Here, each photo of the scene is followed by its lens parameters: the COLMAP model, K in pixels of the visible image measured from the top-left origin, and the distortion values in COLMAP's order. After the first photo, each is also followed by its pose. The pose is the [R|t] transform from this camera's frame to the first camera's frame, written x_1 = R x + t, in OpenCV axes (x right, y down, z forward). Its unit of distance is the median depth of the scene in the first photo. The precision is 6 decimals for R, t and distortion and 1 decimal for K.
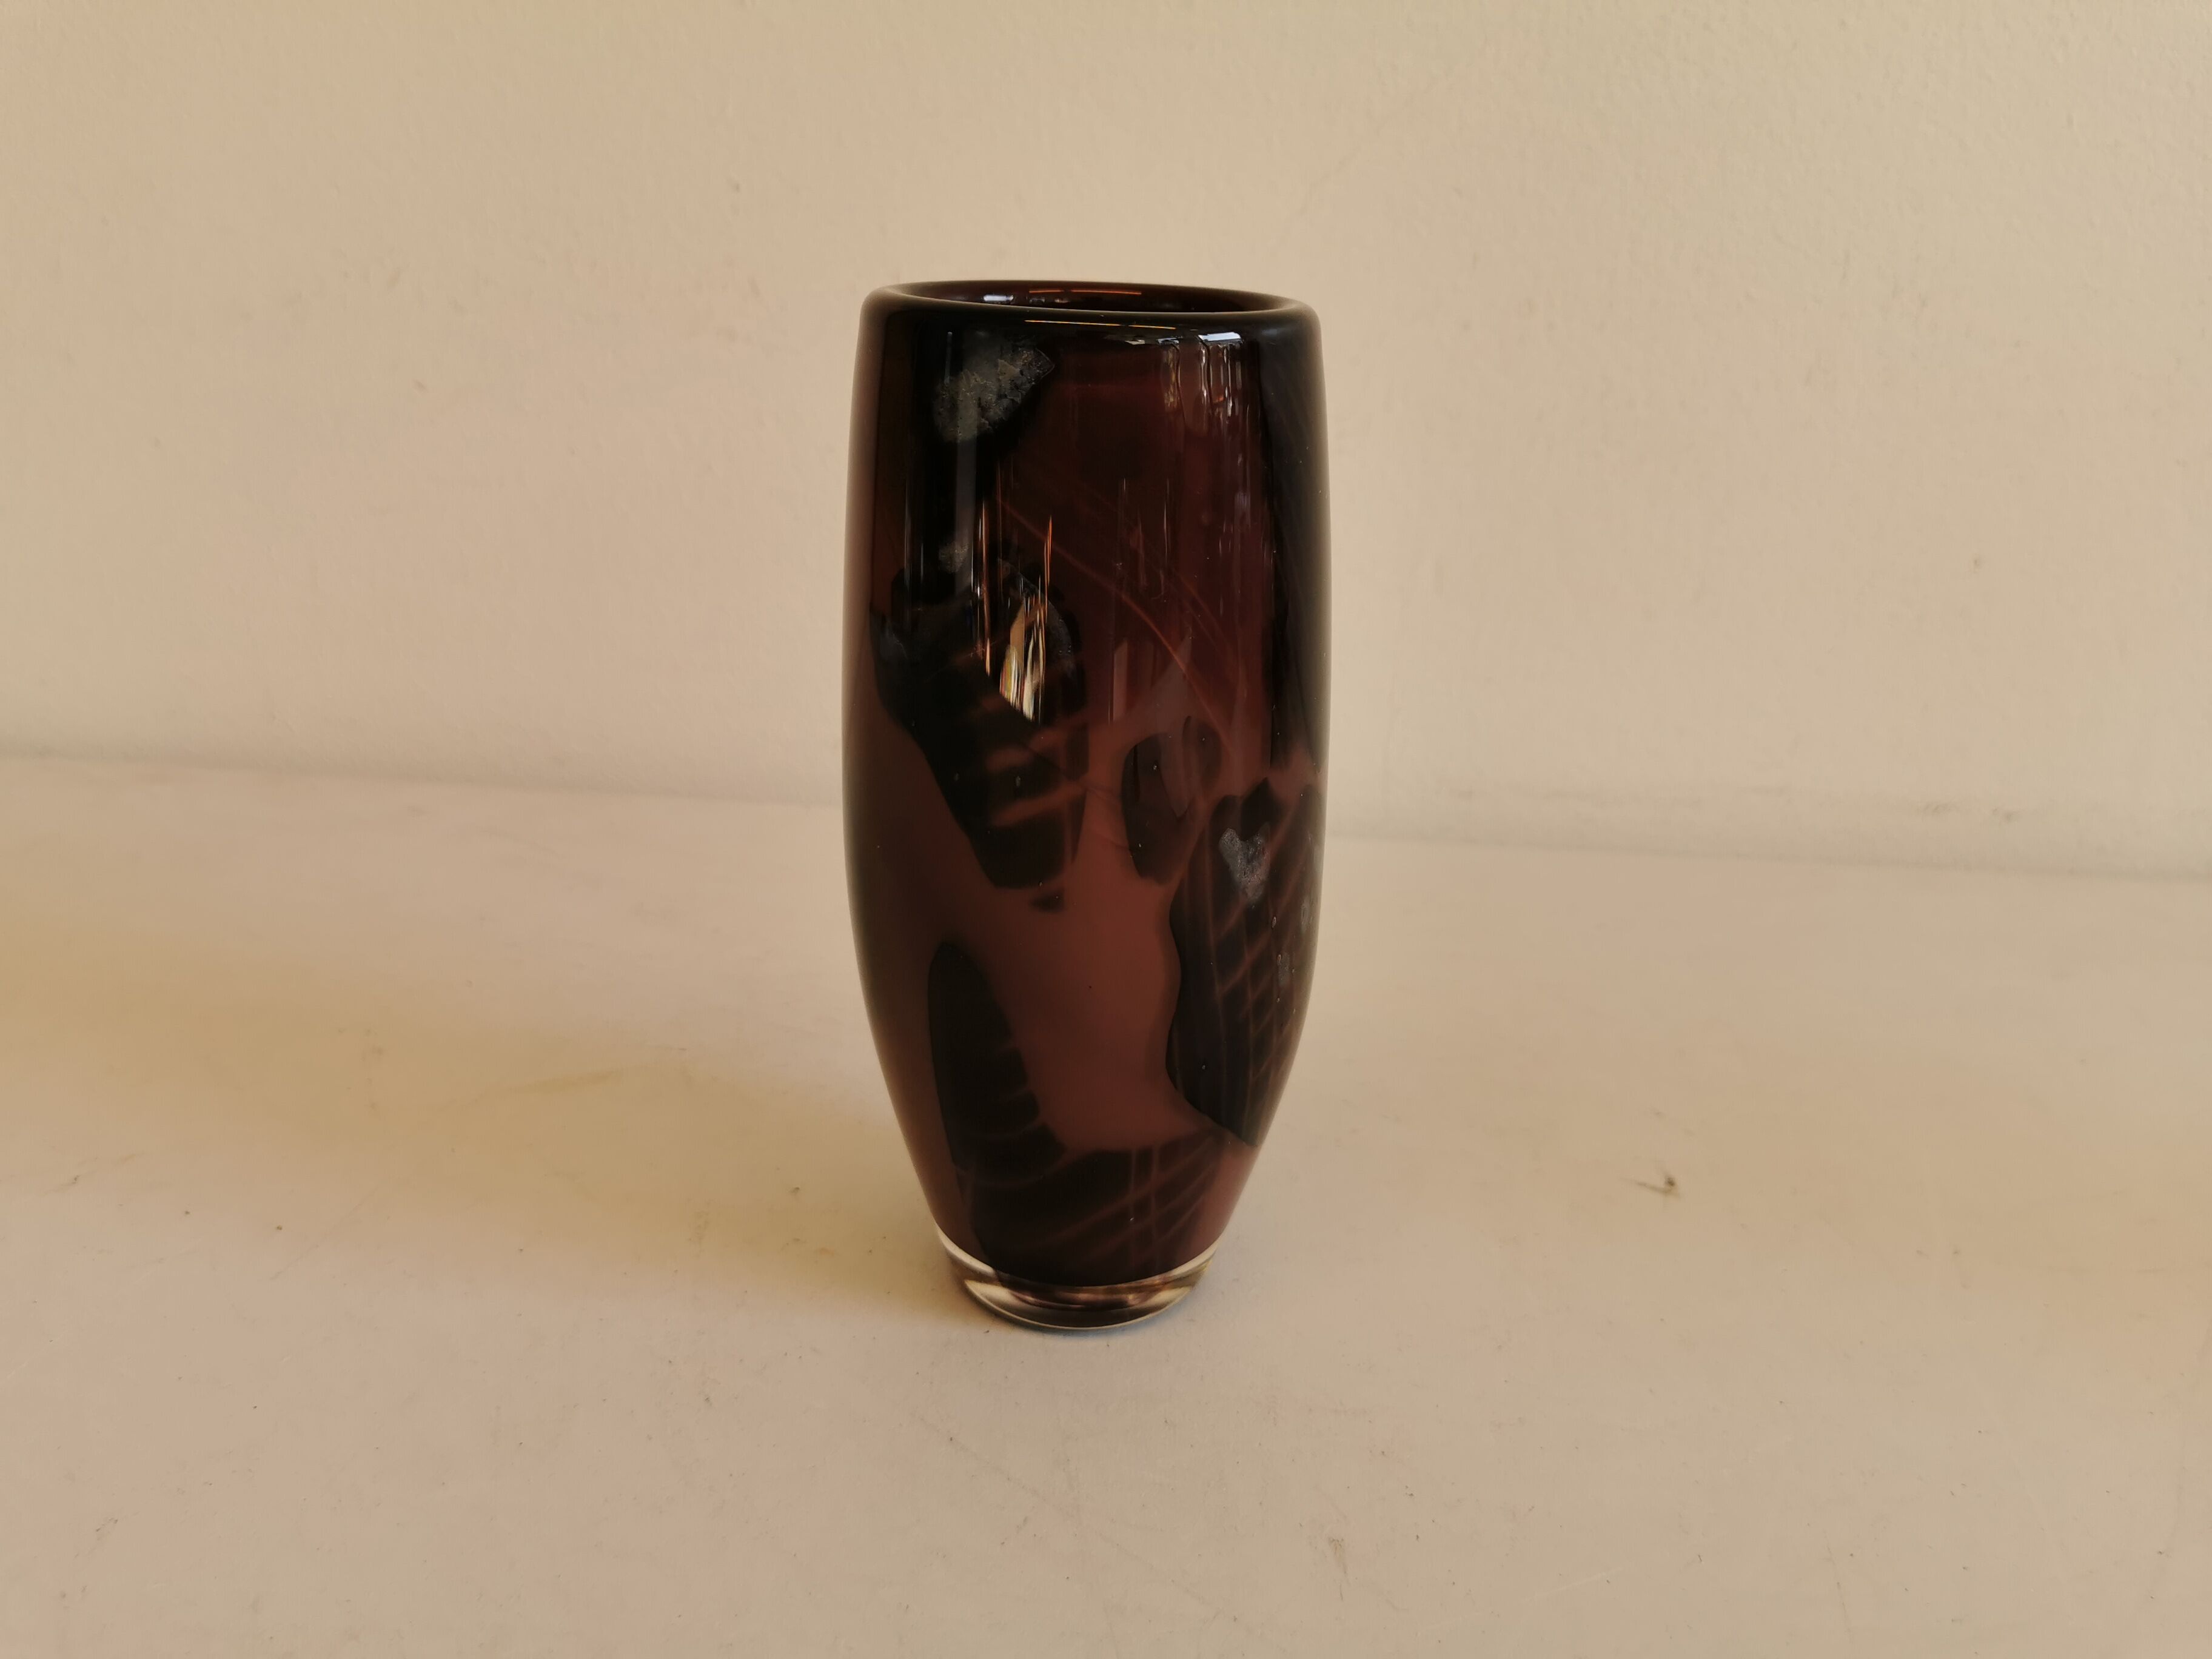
lens RADIAL K [[1740.7, 0, 1155.9], [0, 1740.7, 815.5], [0, 0, 1]] dist [0.011815, -0.057376]
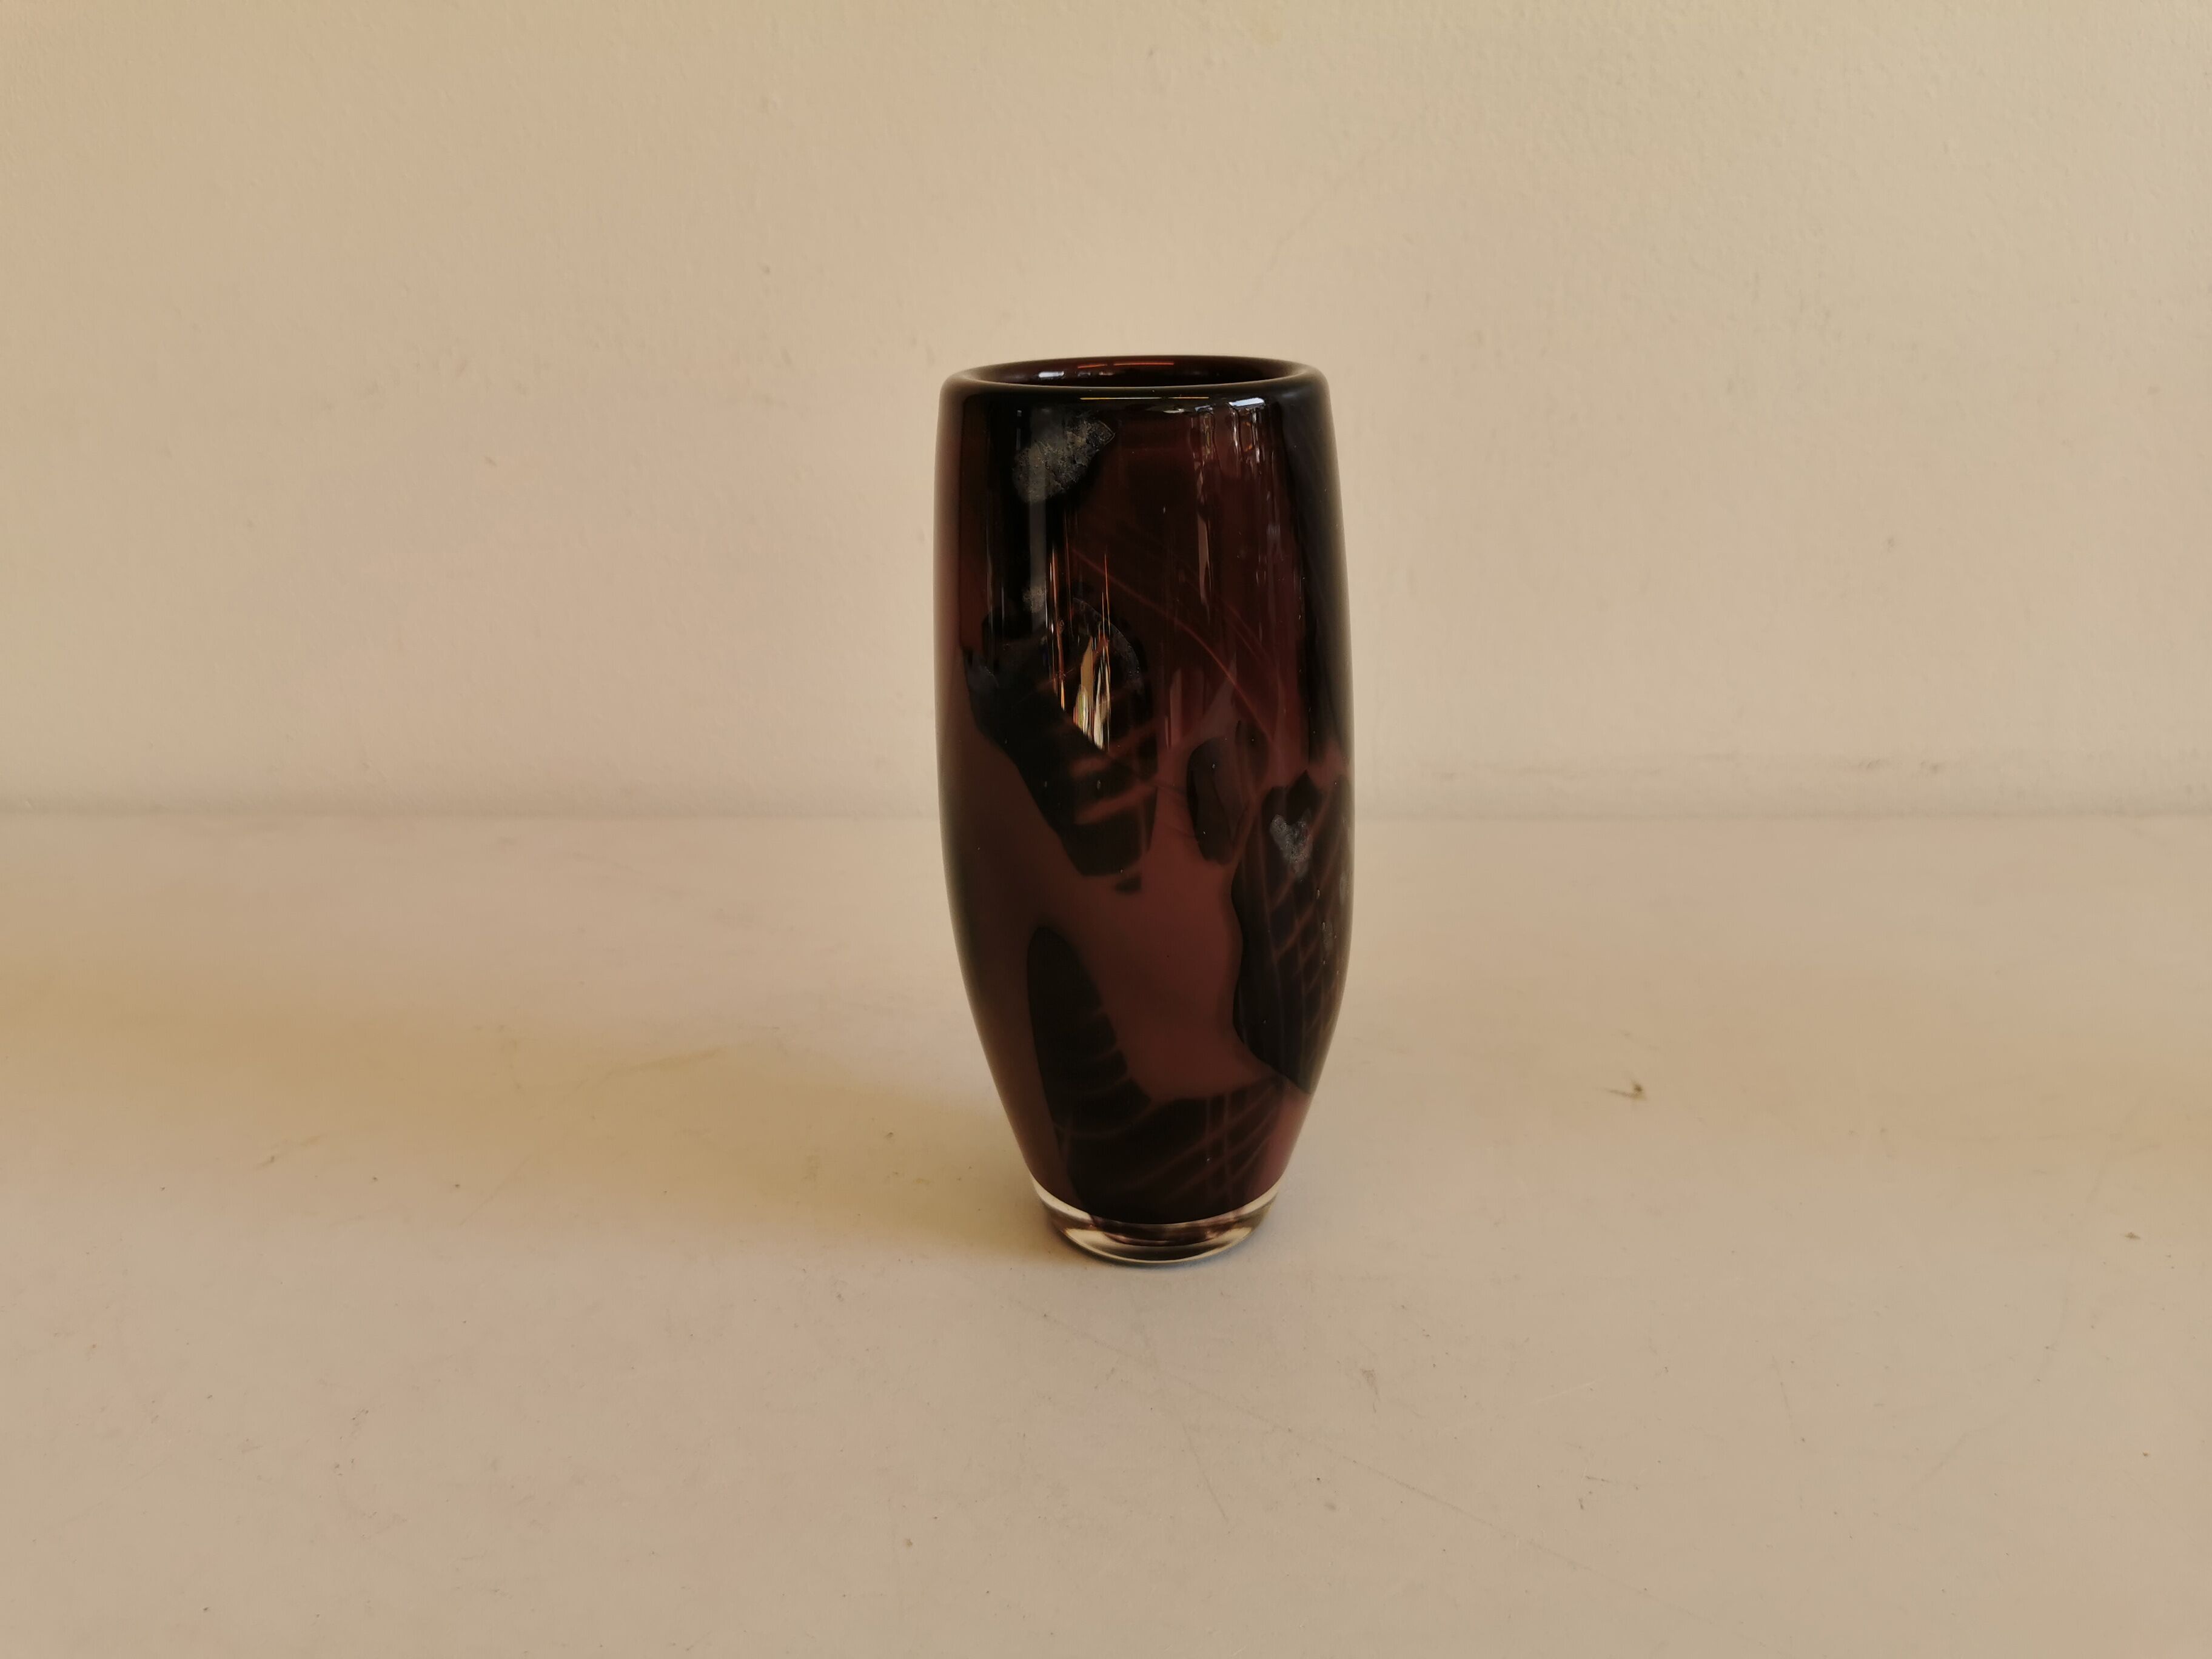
lens RADIAL K [[1740.7, 0, 1154.2], [0, 1740.7, 805.0], [0, 0, 1]] dist [0.011815, -0.057376]
pose [[0.998442, -0.055568, 0.005113, -0.023399], [0.055647, 0.998310, -0.016743, 0.022032], [-0.004174, 0.017001, 0.999847, -0.162910]]
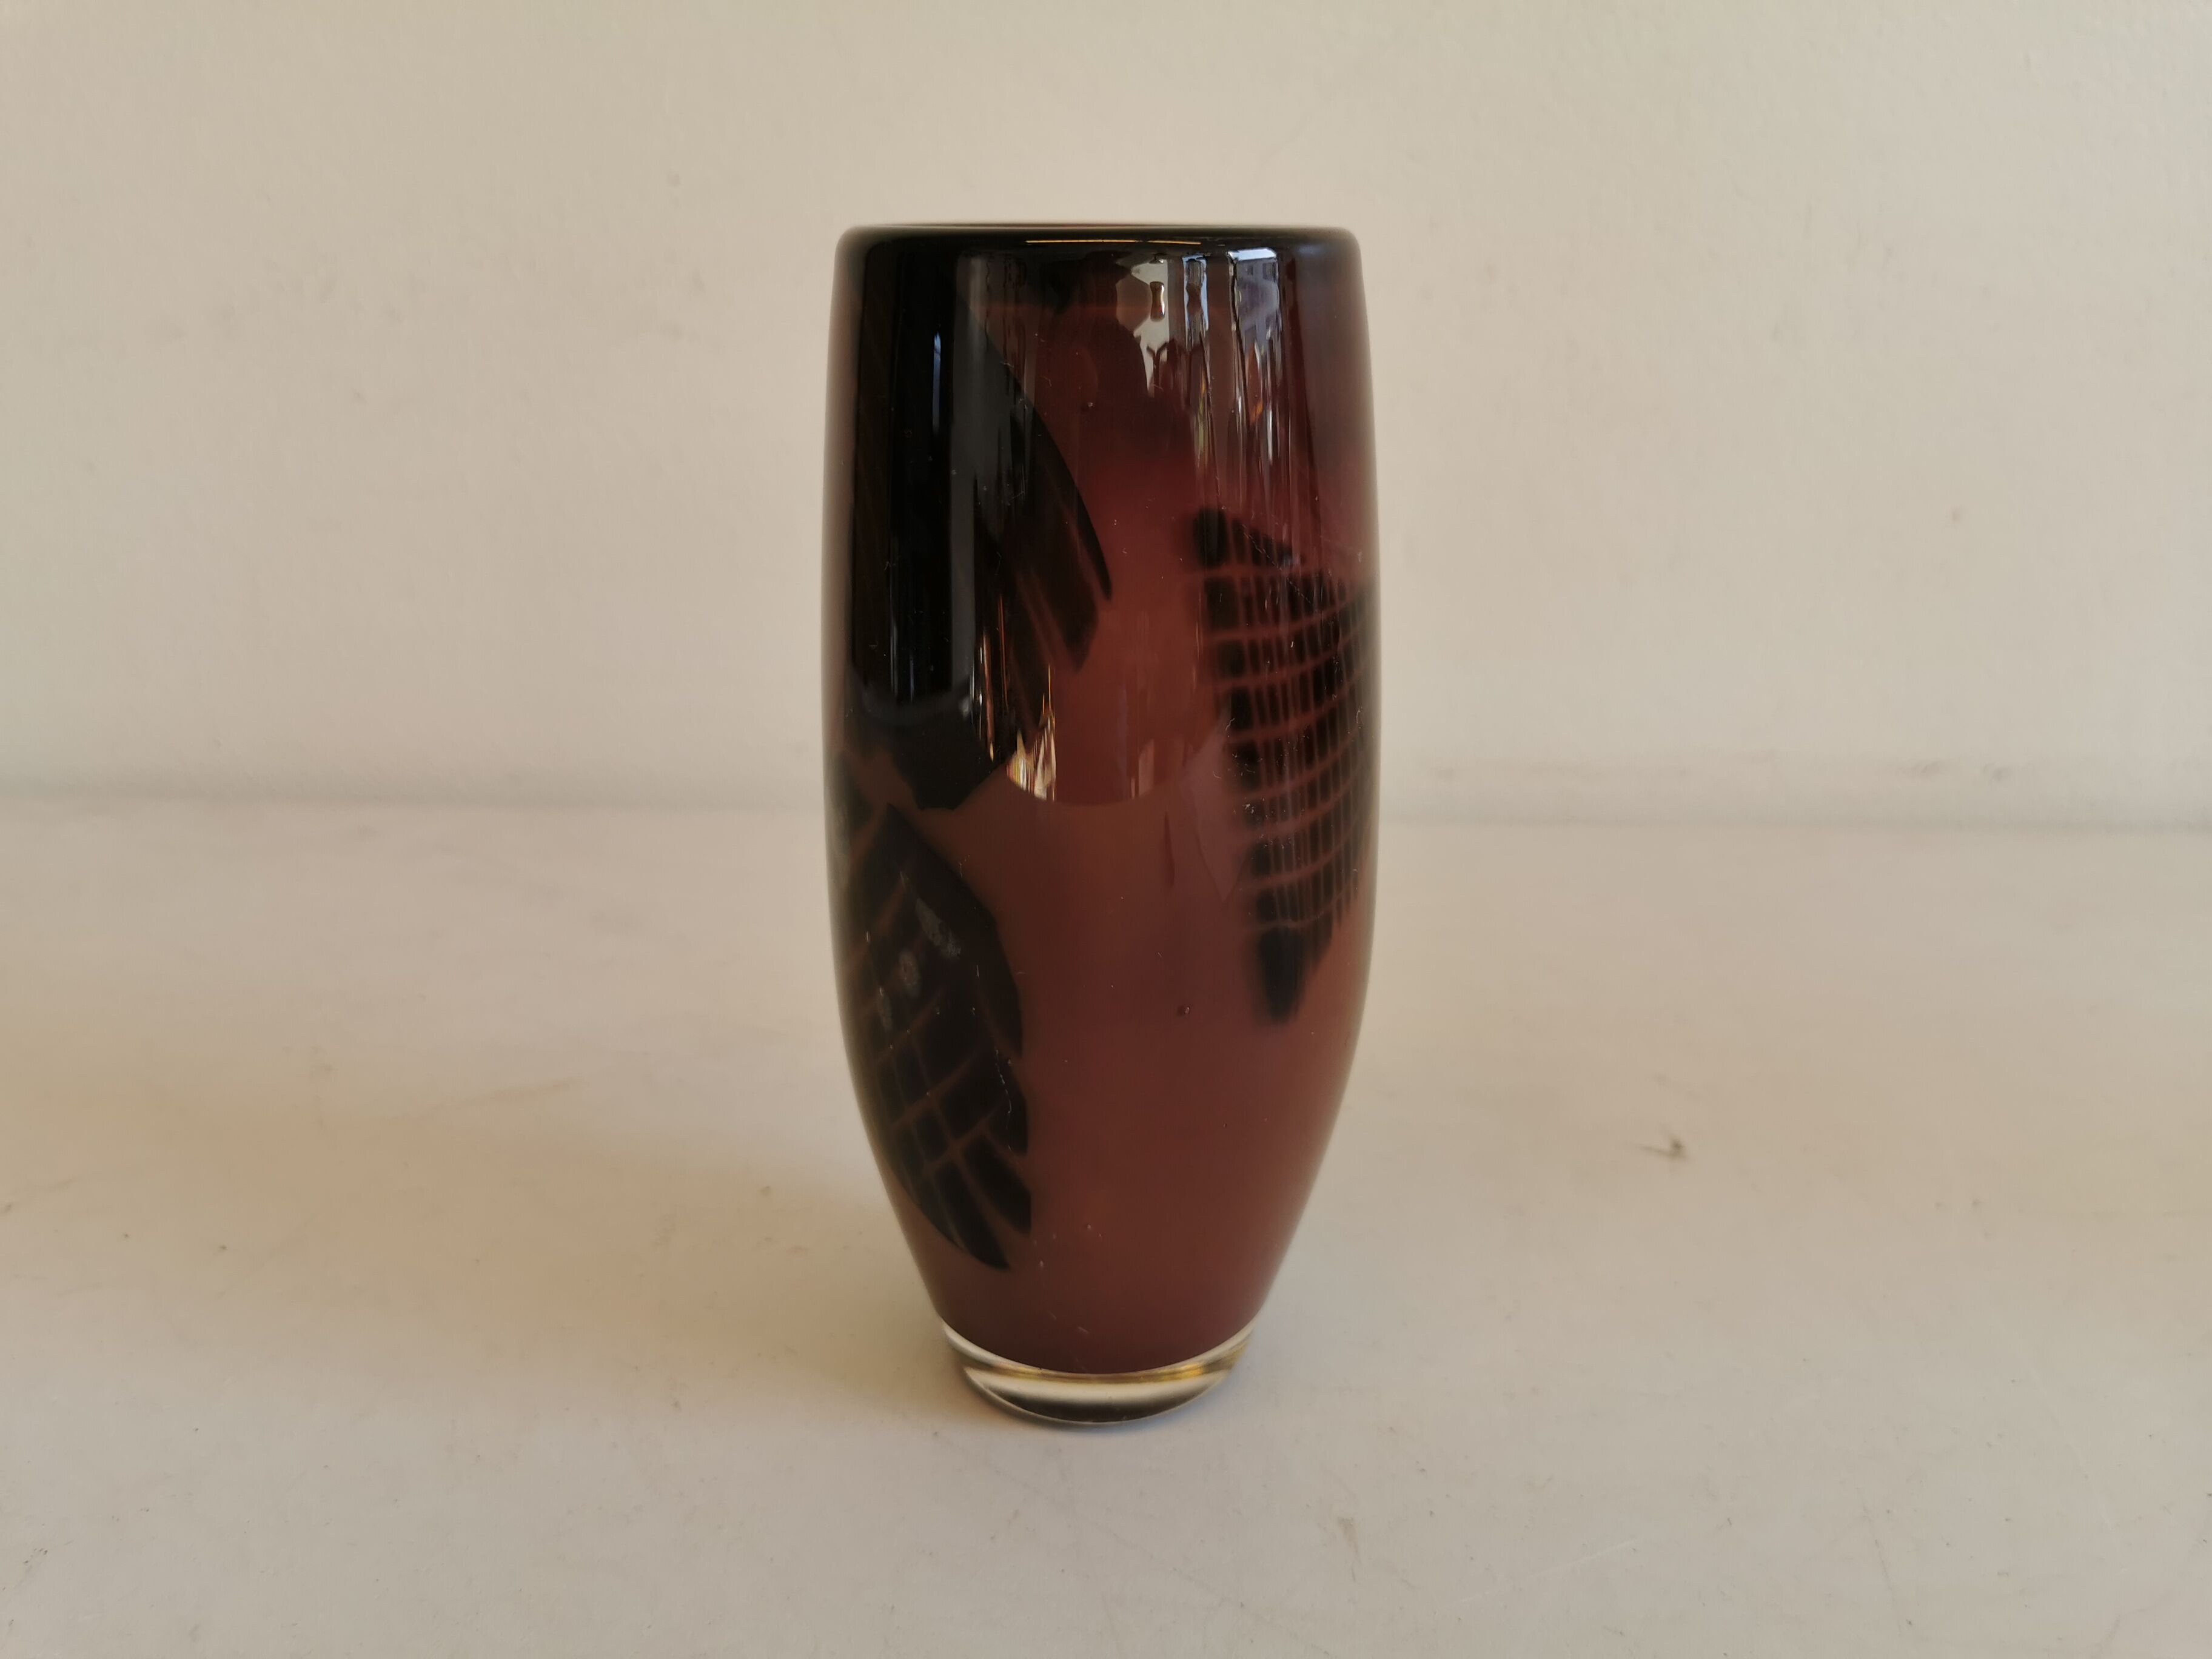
lens RADIAL K [[1740.7, 0, 1153.3], [0, 1740.7, 822.7], [0, 0, 1]] dist [0.011815, -0.057376]
pose [[0.999154, -0.039579, 0.011199, 0.002546], [0.039742, 0.999102, -0.014669, 0.034212], [-0.010608, 0.015102, 0.999830, 0.036169]]
